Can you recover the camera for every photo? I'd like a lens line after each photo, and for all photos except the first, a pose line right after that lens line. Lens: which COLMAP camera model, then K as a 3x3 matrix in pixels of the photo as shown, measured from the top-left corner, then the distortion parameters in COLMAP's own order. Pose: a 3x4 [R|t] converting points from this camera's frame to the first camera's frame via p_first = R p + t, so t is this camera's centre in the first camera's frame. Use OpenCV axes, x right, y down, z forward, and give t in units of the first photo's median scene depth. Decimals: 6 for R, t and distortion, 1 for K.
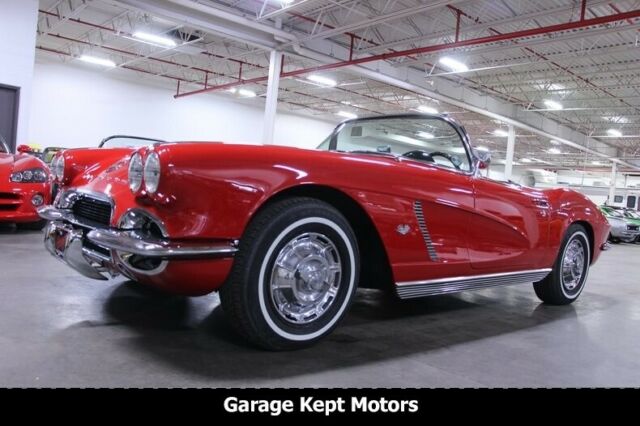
lens RADIAL K [[521.8, 0, 322.9], [0, 521.8, 215.0], [0, 0, 1]] dist [-0.174129, 0.139131]
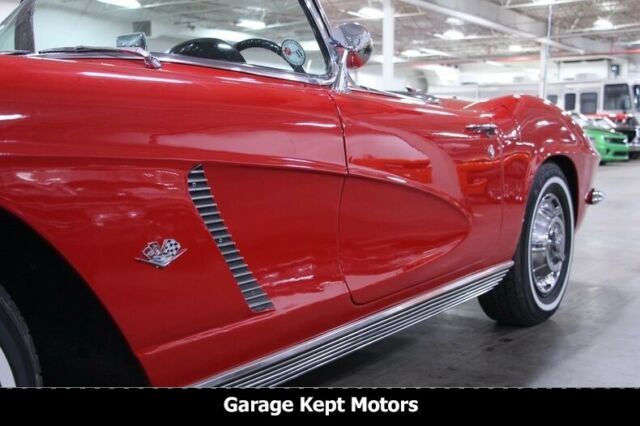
lens RADIAL K [[800.5, 0, 307.9], [0, 800.5, 212.2], [0, 0, 1]] dist [0.001215, 0.001684]
pose [[0.965161, -0.120062, 0.232484, 0.079465], [0.103978, 0.991333, 0.080290, -0.021900], [-0.240109, -0.053319, 0.969280, 0.275493]]
